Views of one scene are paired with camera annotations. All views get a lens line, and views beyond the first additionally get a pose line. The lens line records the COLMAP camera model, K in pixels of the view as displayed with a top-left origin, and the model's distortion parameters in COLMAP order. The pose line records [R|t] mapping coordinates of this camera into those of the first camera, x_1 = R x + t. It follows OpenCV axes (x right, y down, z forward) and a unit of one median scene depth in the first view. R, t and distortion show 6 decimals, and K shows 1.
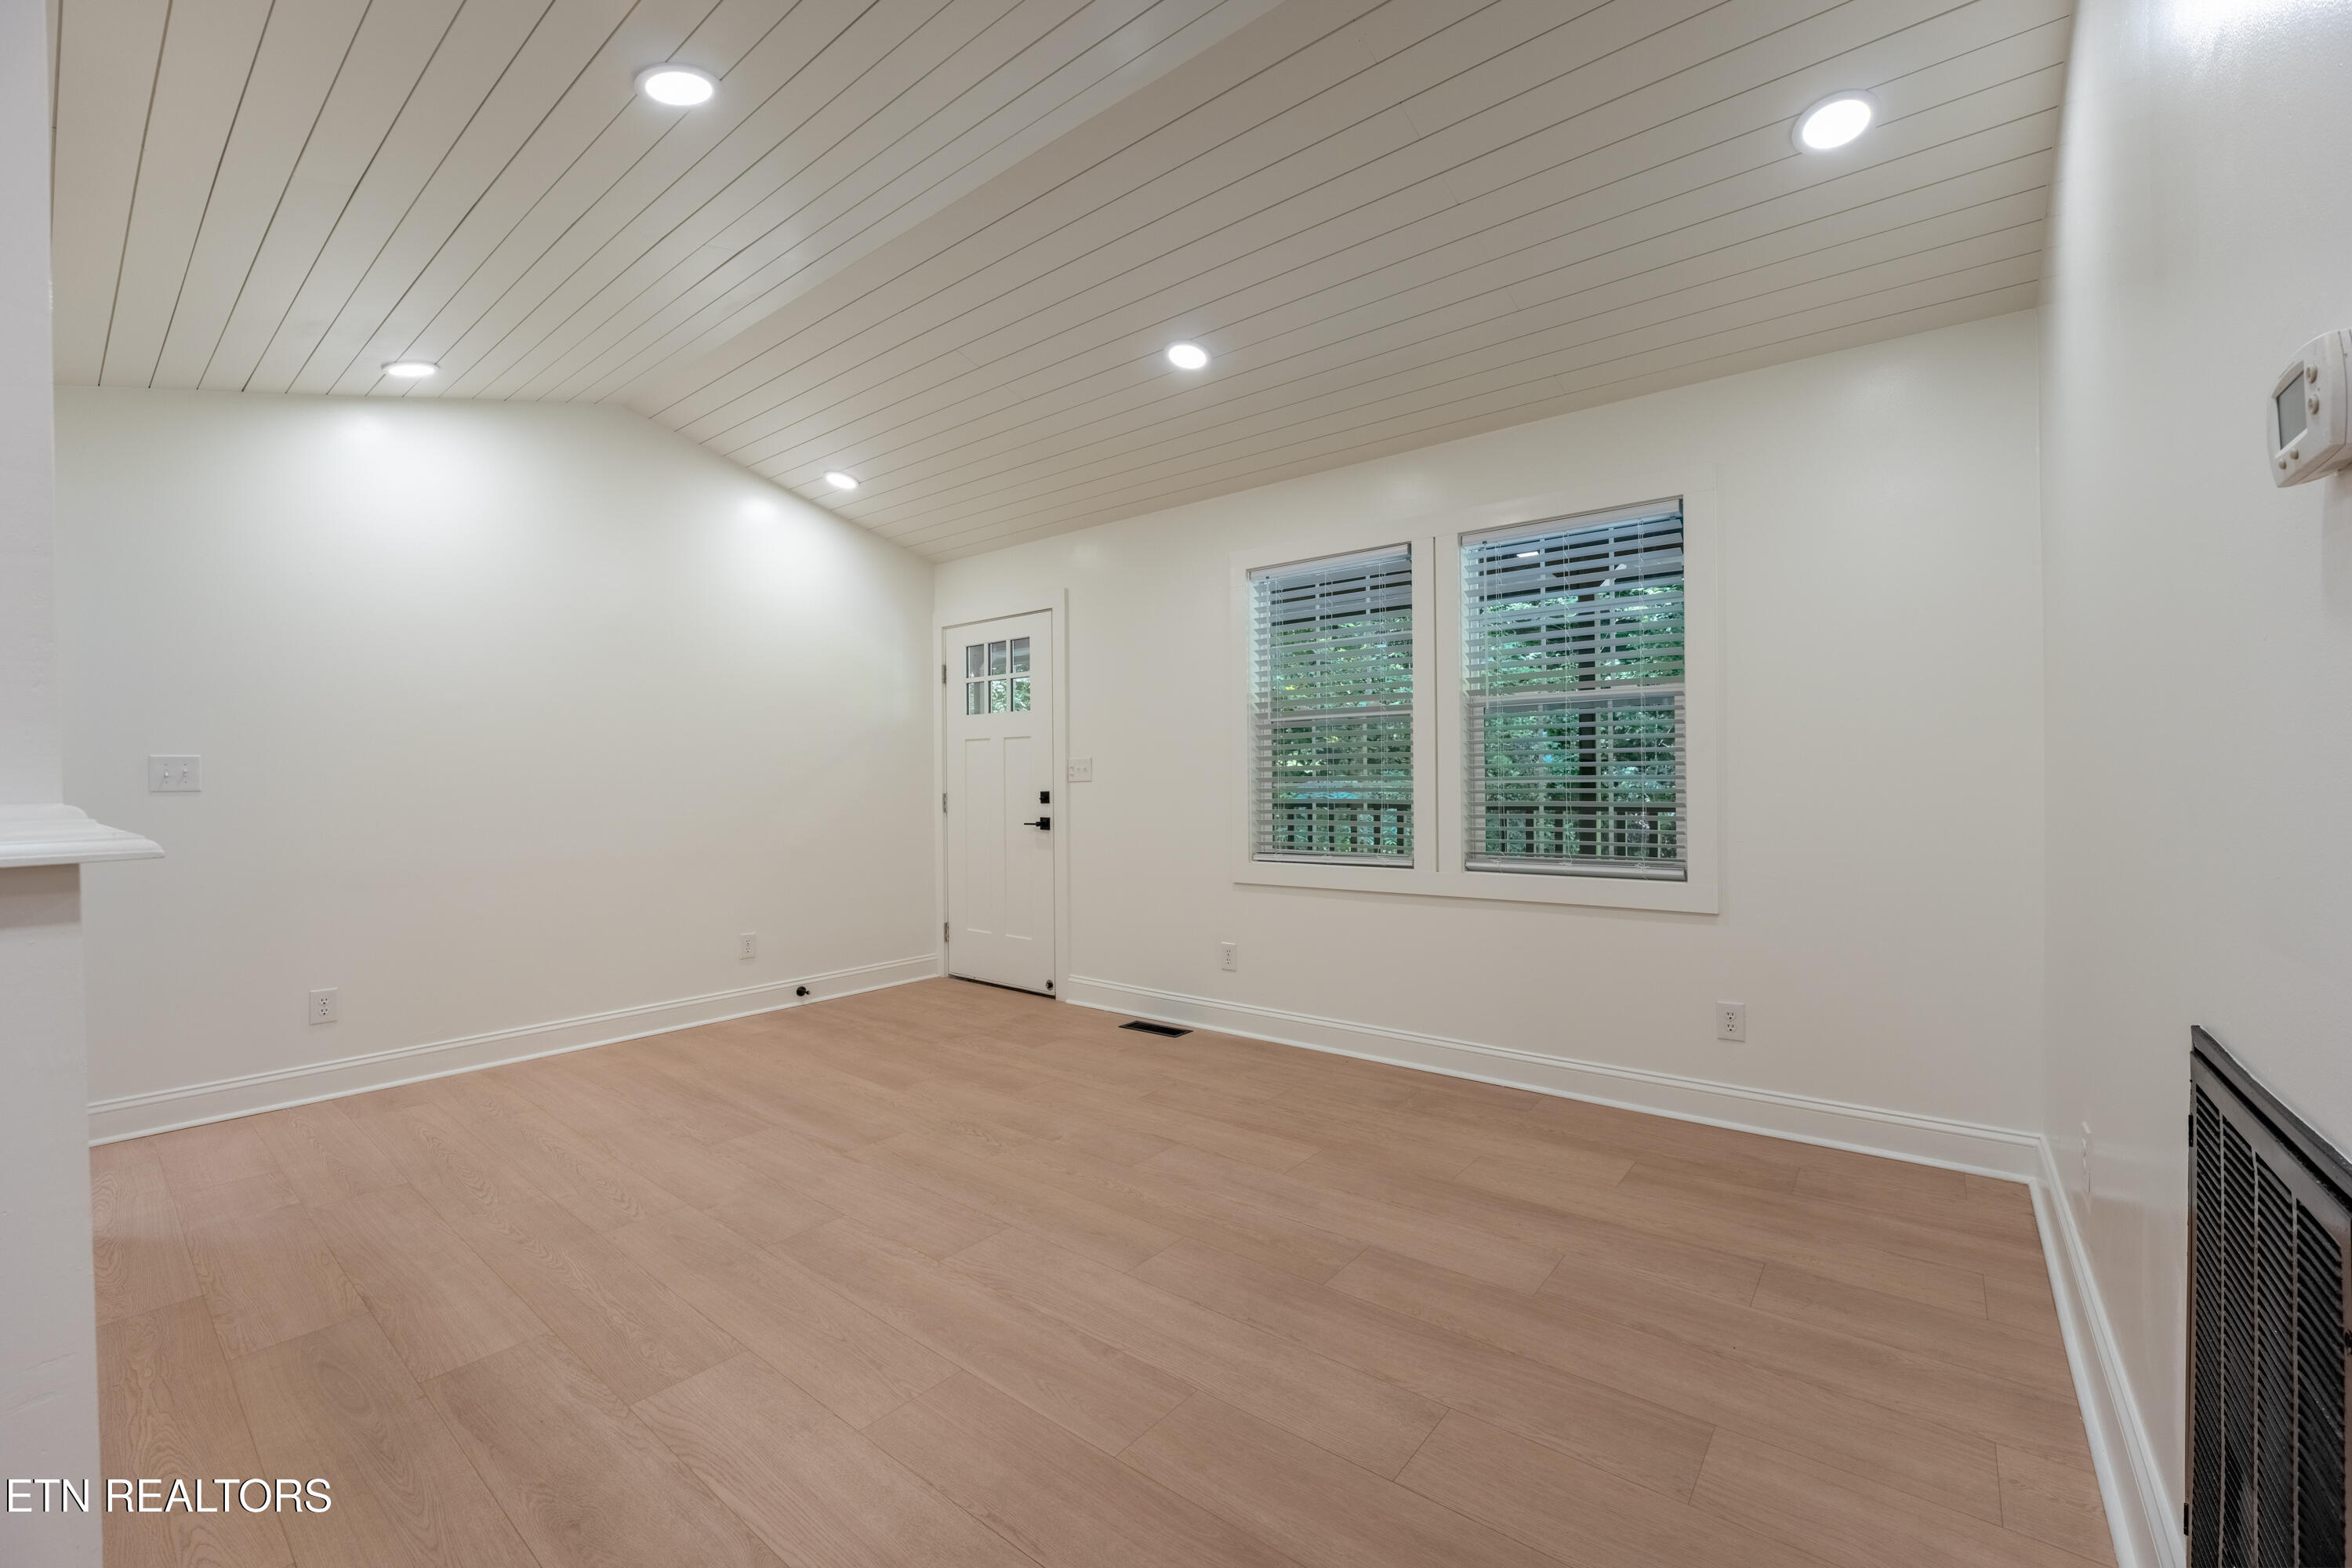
lens RADIAL K [[950.0, 0, 1182.6], [0, 950.0, 789.3], [0, 0, 1]] dist [-0.027771, 0.002781]
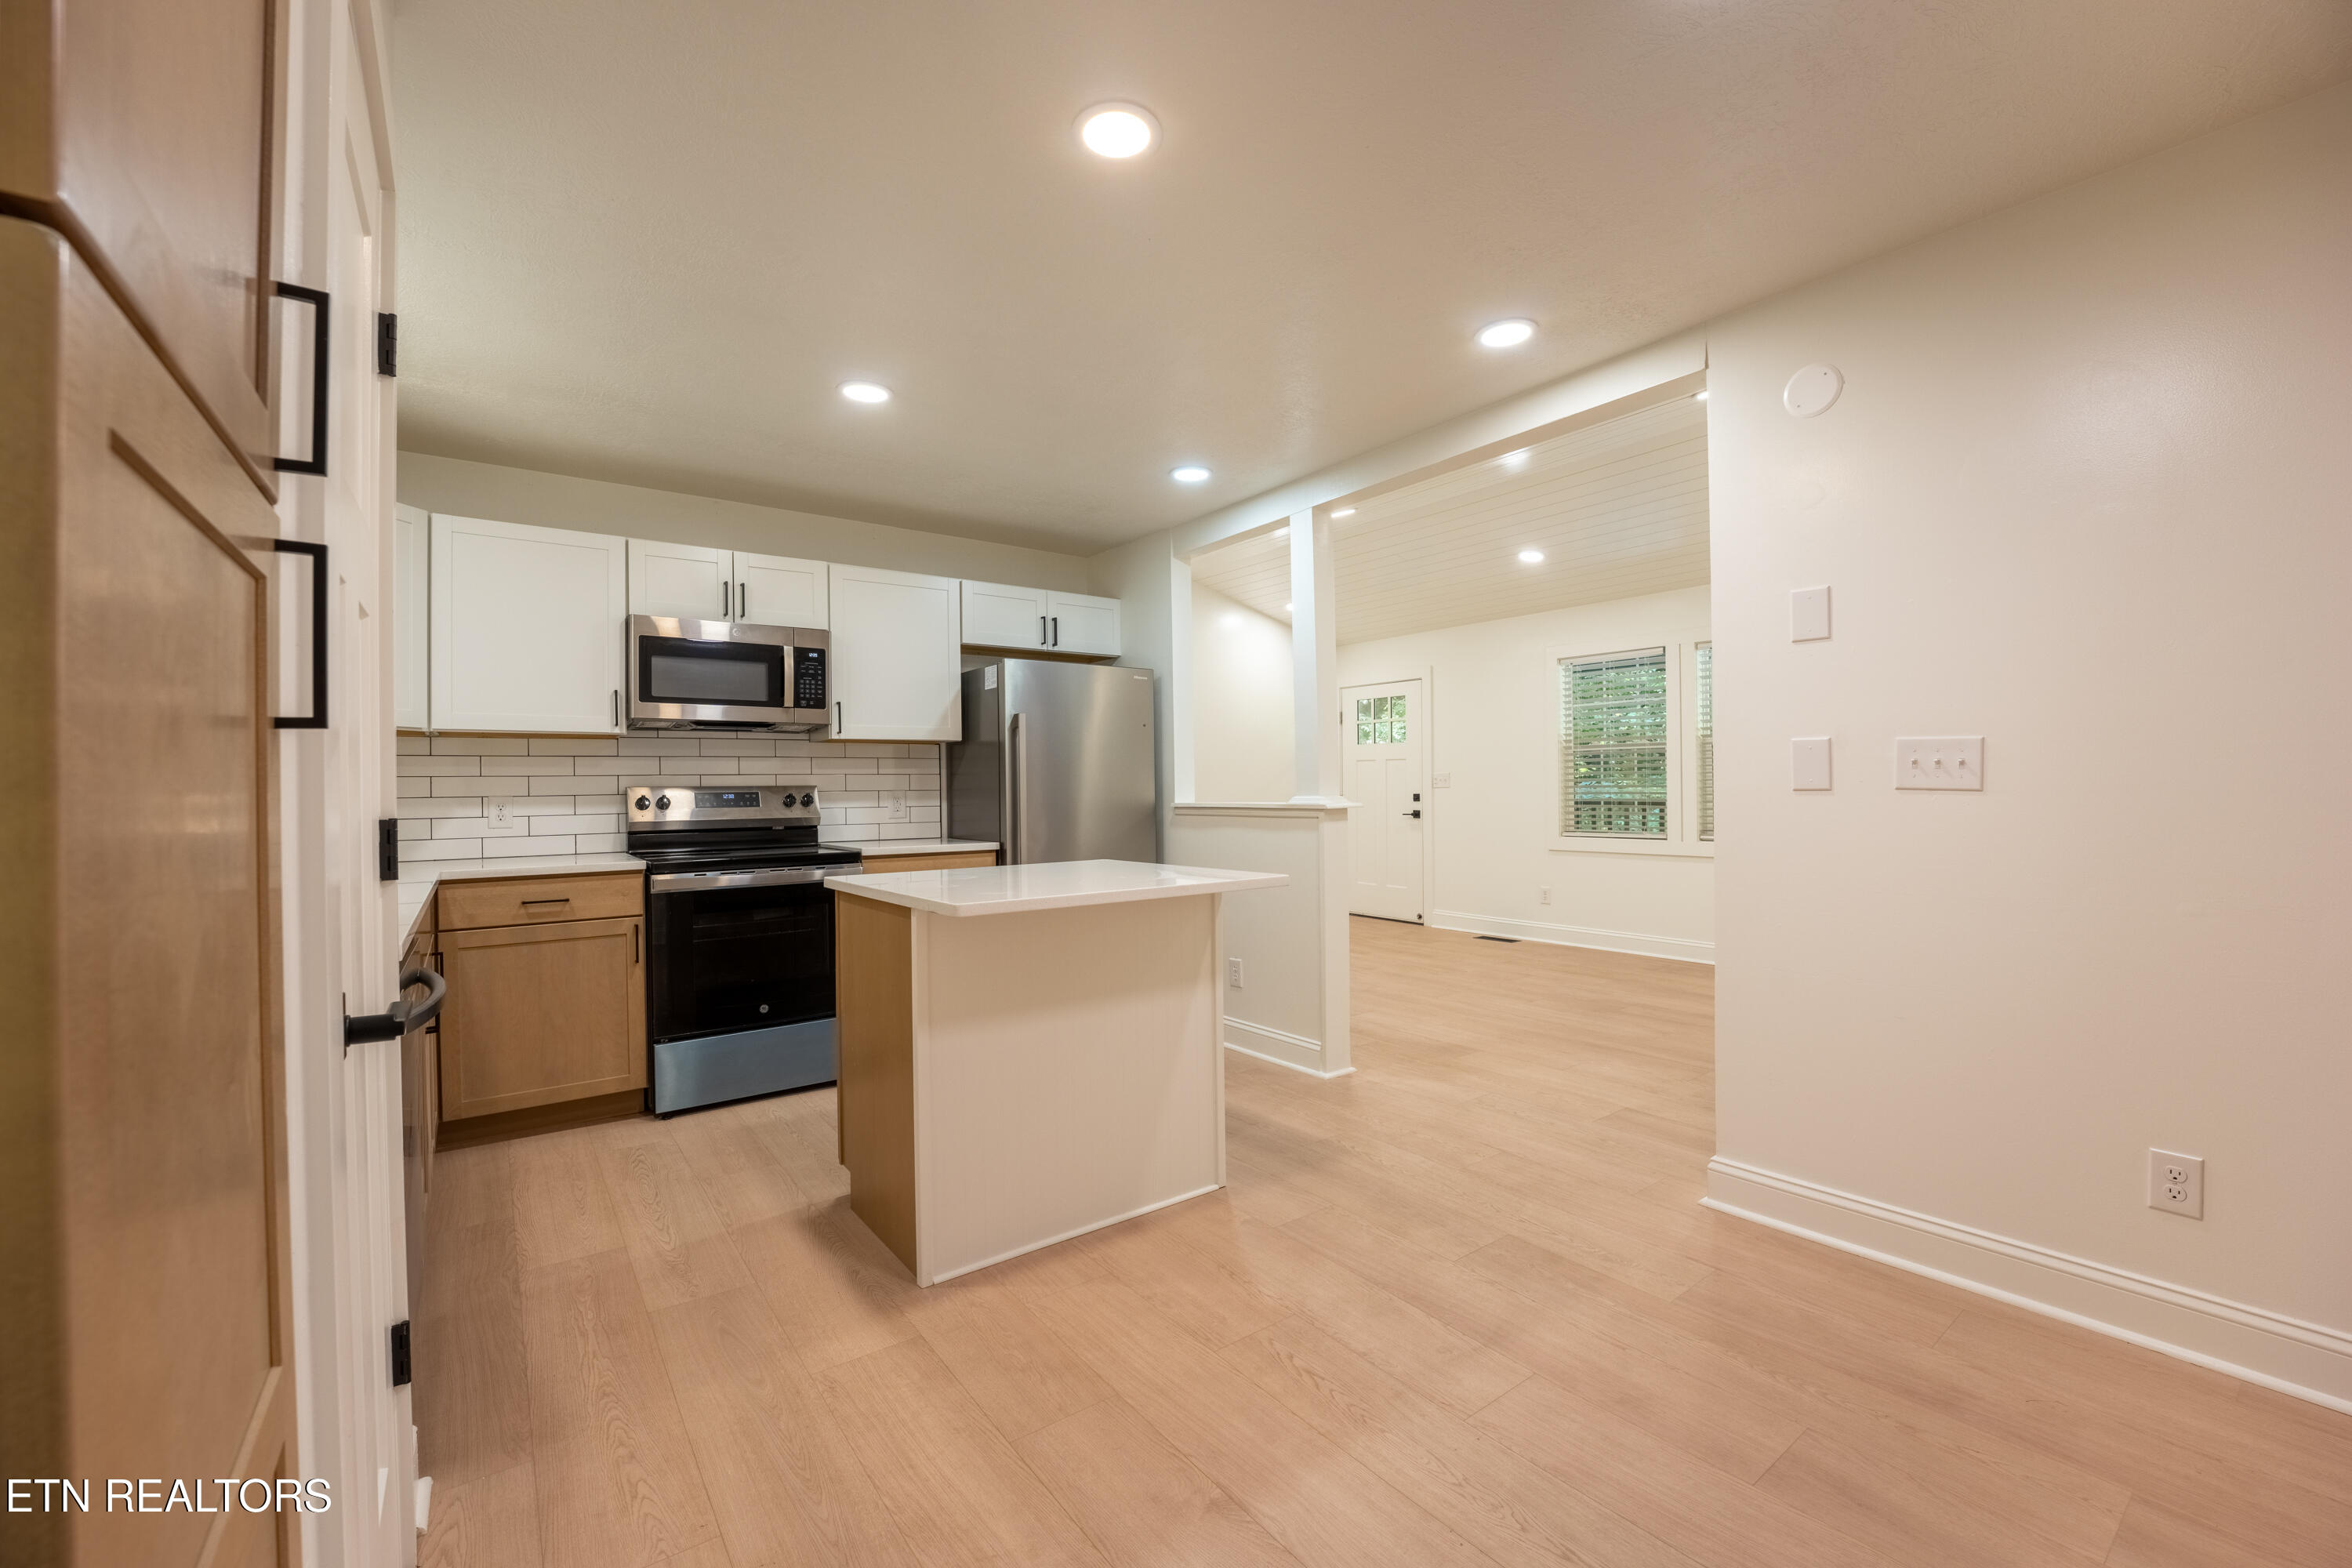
lens RADIAL K [[950.0, 0, 1176.4], [0, 950.0, 784.7], [0, 0, 1]] dist [-0.027771, 0.002781]
pose [[0.966203, -0.001509, -0.257779, -0.142206], [-0.000549, 0.999969, -0.007911, -0.000284], [0.257783, 0.007785, 0.966172, -0.718917]]
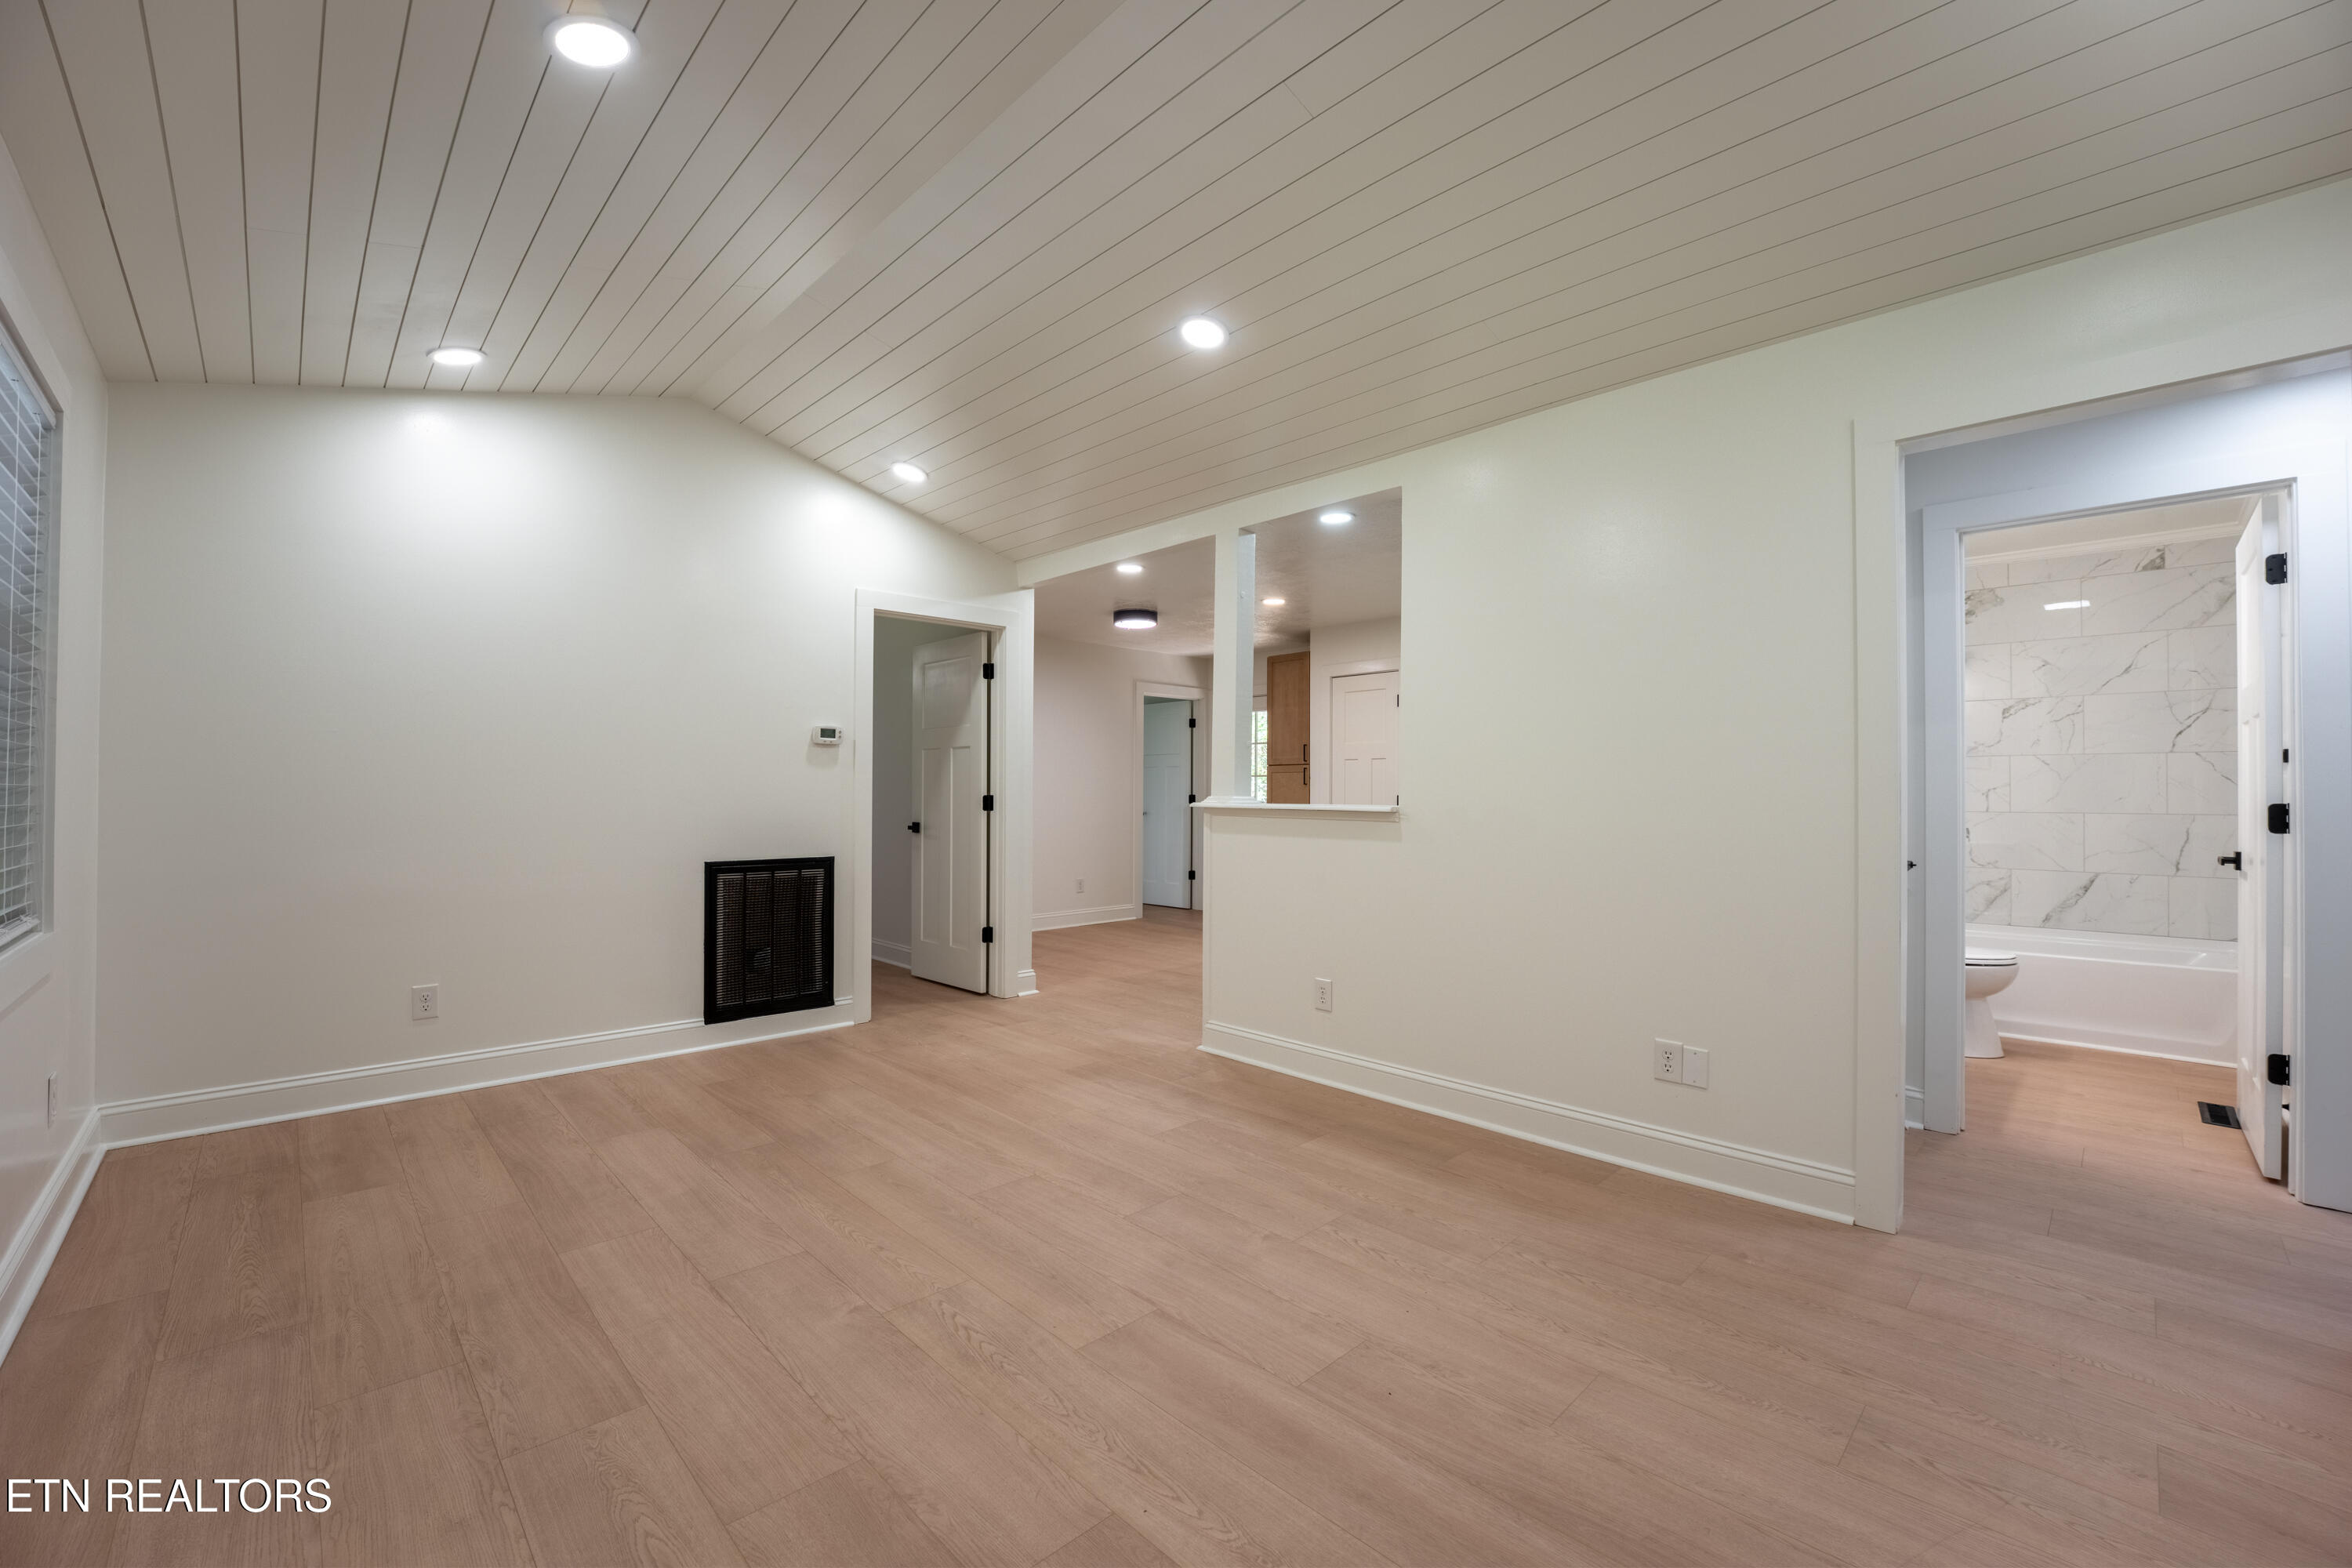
lens RADIAL K [[950.0, 0, 1177.4], [0, 950.0, 787.9], [0, 0, 1]] dist [-0.027771, 0.002781]
pose [[-0.991755, 0.006827, 0.127963, -0.314040], [0.006758, 0.999977, -0.000975, -0.004617], [-0.127967, -0.000102, -0.991778, 1.141571]]
